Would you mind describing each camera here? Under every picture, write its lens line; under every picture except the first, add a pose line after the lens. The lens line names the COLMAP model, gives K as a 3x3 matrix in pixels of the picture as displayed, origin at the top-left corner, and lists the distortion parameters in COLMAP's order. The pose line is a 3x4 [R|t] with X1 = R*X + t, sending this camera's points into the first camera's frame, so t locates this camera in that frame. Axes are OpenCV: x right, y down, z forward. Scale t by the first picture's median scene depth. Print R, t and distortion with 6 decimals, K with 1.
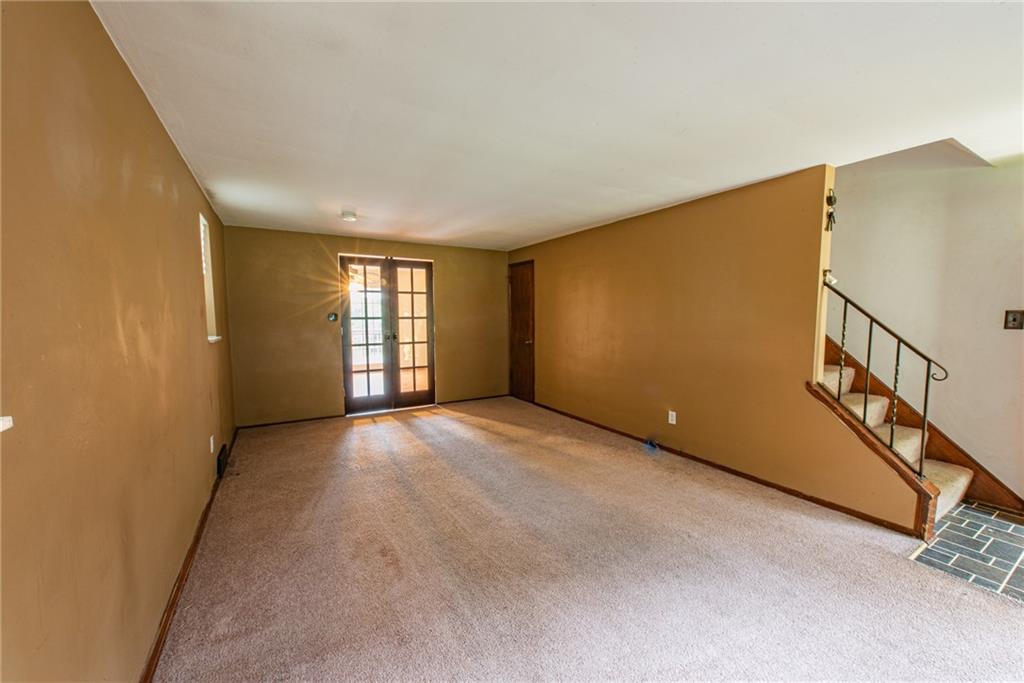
lens RADIAL K [[390.7, 0, 513.7], [0, 390.7, 344.5], [0, 0, 1]] dist [-0.002835, 0.000056]
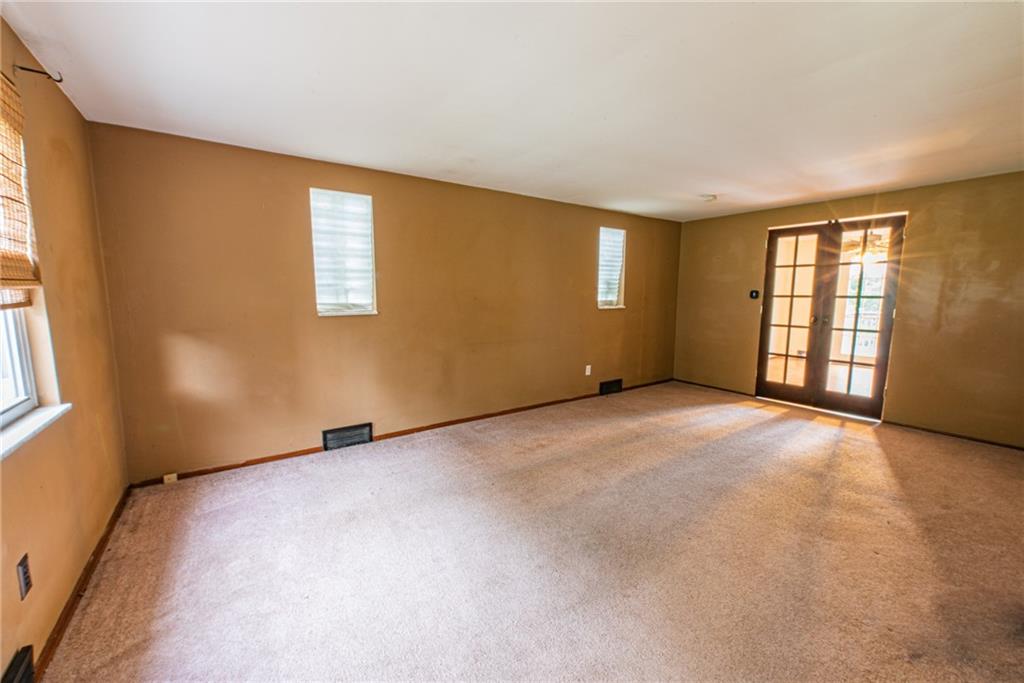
lens RADIAL K [[395.1, 0, 512.0], [0, 395.1, 341.5], [0, 0, 1]] dist [0.001162, 0.000083]
pose [[0.085700, 0.123975, -0.988578, 0.487731], [-0.080888, 0.989818, 0.117118, -0.020663], [0.993032, 0.069927, 0.094855, 0.301776]]
